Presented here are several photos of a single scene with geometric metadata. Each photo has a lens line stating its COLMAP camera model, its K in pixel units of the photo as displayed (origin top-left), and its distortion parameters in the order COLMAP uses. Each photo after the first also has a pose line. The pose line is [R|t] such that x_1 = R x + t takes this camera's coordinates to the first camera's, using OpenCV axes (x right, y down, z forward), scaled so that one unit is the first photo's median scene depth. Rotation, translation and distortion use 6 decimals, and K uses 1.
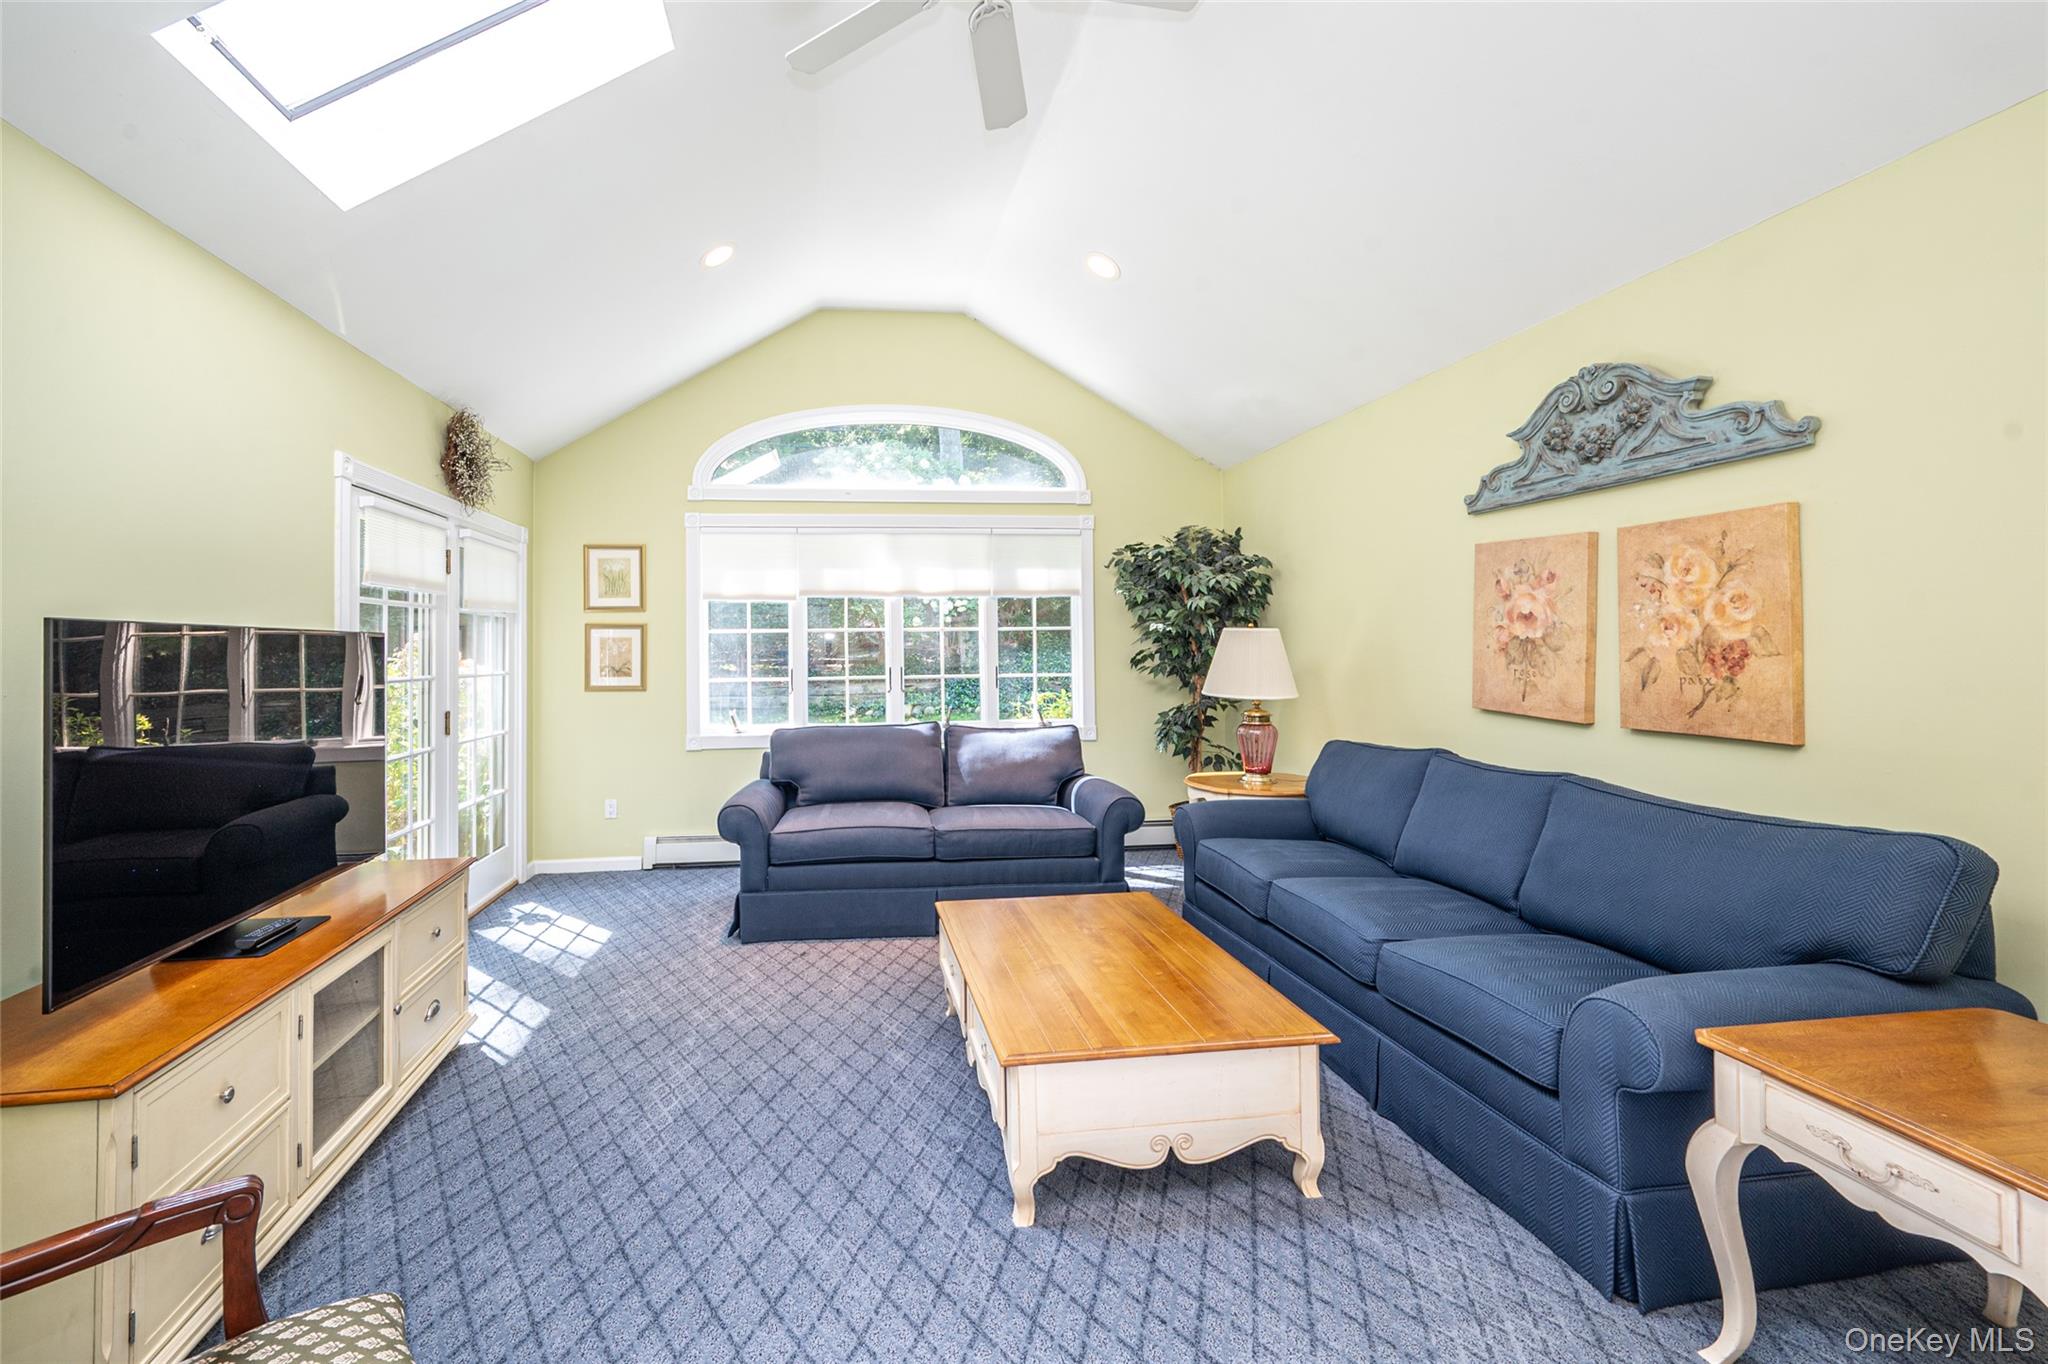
lens RADIAL K [[836.9, 0, 968.0], [0, 836.9, 635.0], [0, 0, 1]] dist [0.010329, -0.000522]
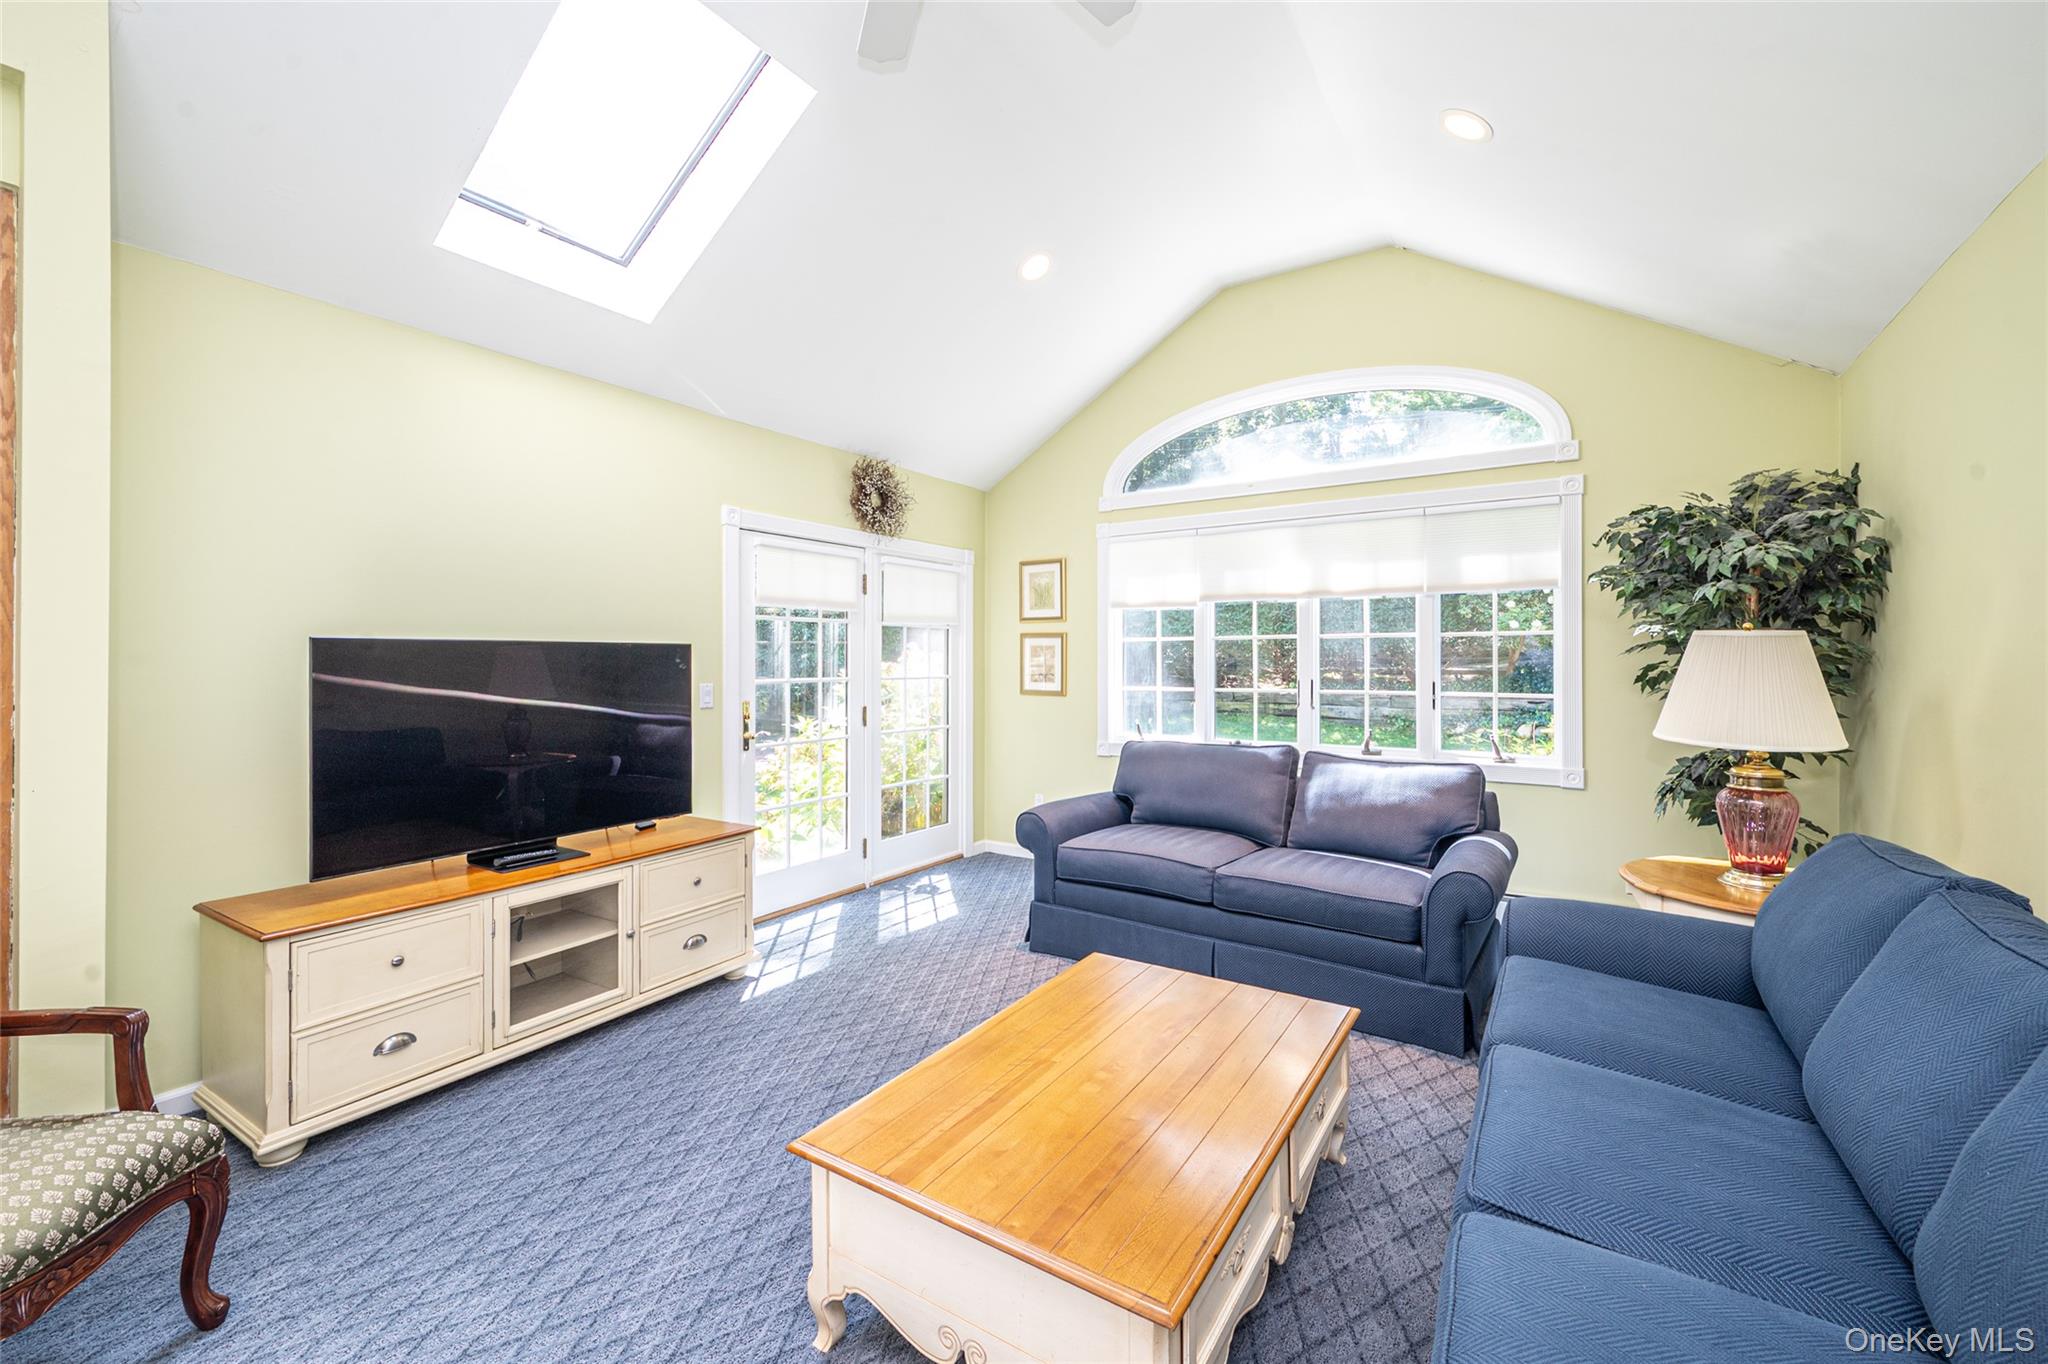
lens RADIAL K [[836.9, 0, 1053.4], [0, 836.9, 655.4], [0, 0, 1]] dist [0.010329, -0.000522]
pose [[0.777986, 0.007249, -0.628240, 0.386124], [0.003546, 0.999867, 0.015929, -0.002481], [0.628272, -0.014620, 0.777857, 0.244196]]
